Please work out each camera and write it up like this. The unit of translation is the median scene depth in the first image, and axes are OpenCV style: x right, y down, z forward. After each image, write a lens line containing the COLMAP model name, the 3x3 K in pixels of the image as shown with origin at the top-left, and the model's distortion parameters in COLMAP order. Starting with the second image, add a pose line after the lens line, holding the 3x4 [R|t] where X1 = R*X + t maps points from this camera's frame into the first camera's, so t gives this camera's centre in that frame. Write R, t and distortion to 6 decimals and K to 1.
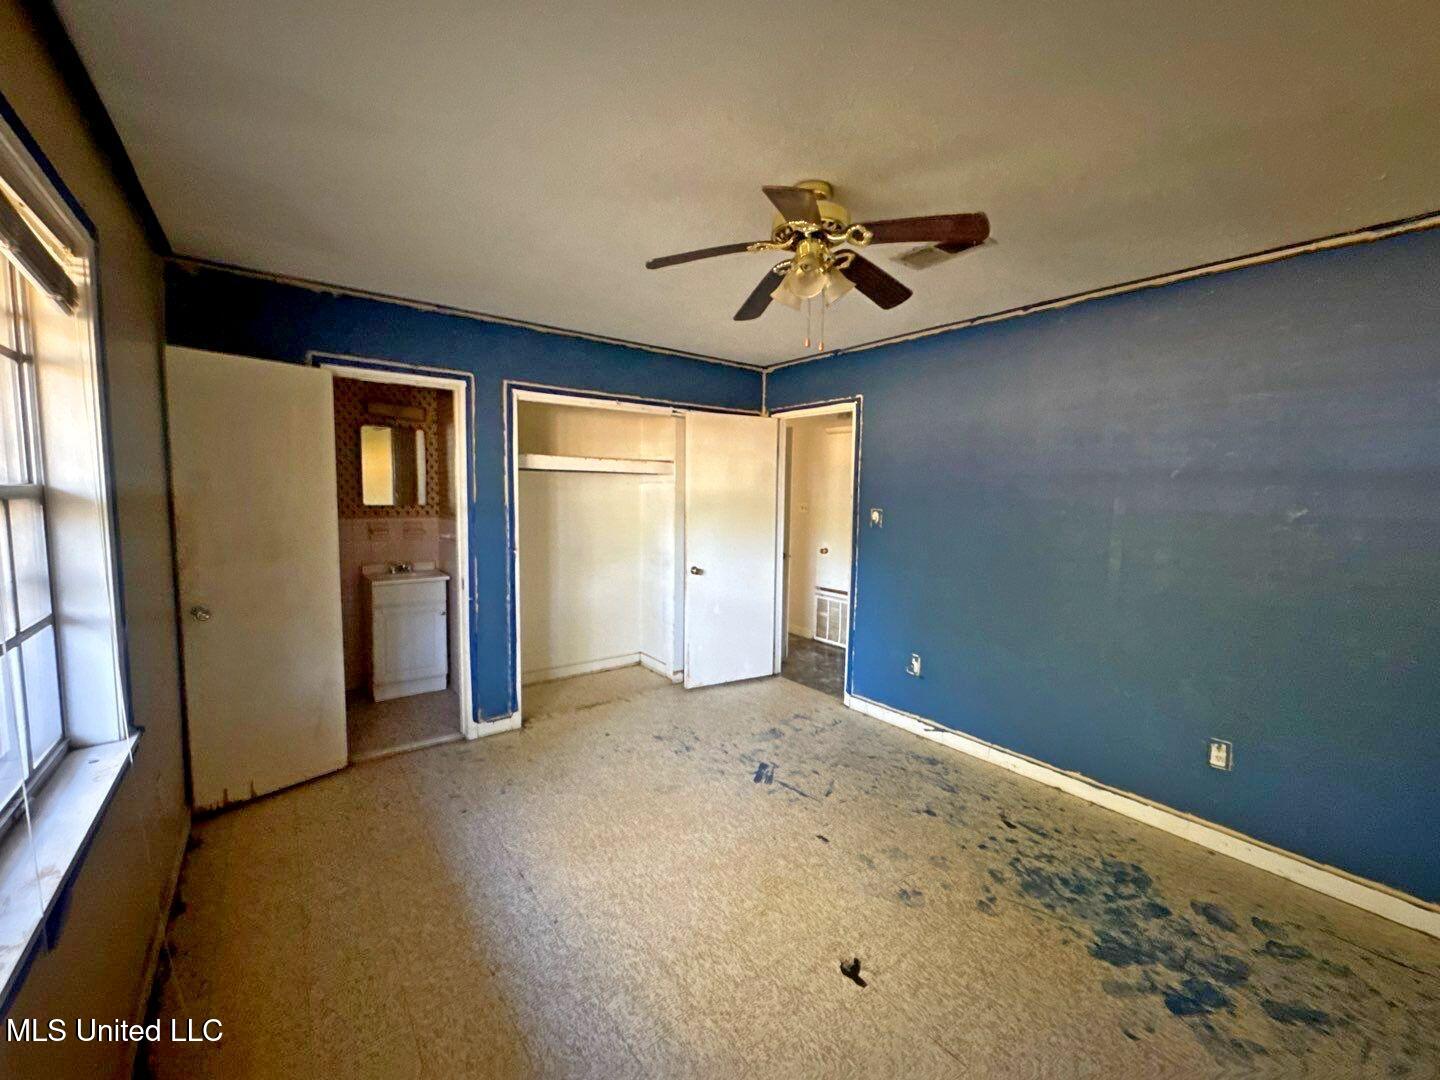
lens RADIAL K [[578.3, 0, 718.3], [0, 578.3, 539.2], [0, 0, 1]] dist [-0.004144, -0.000914]
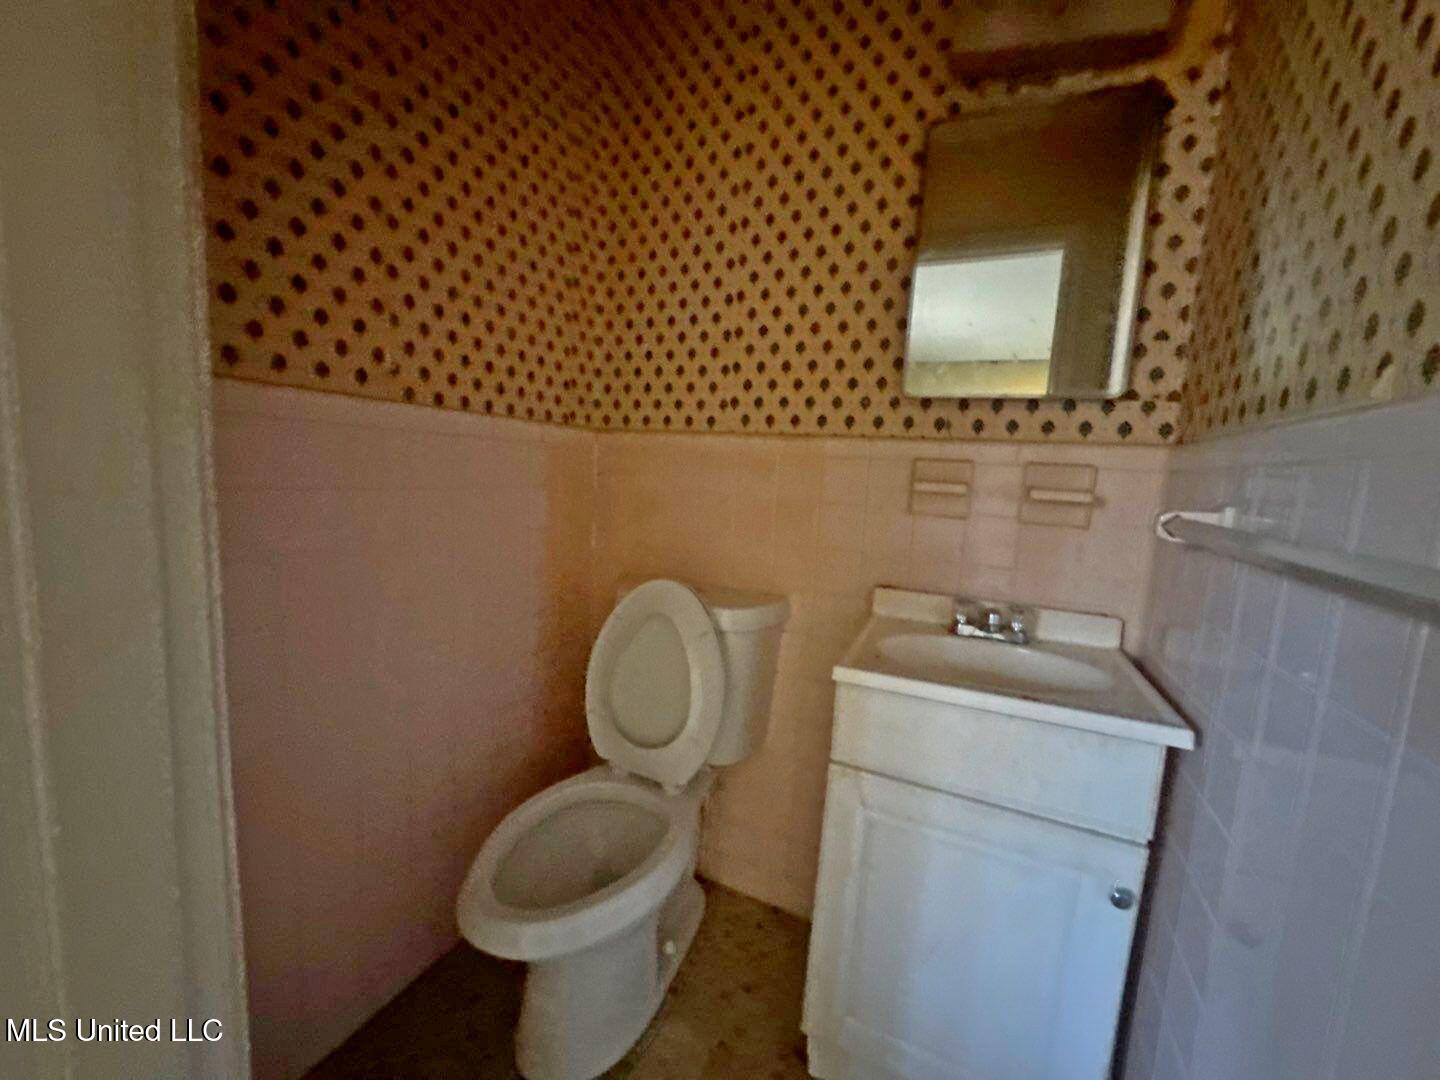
lens RADIAL K [[578.3, 0, 713.7], [0, 578.3, 542.9], [0, 0, 1]] dist [-0.004144, -0.000914]
pose [[0.459528, 0.119398, -0.880101, -0.495270], [-0.120451, 0.990146, 0.071436, 0.011899], [0.879957, 0.073183, 0.469382, 1.005877]]
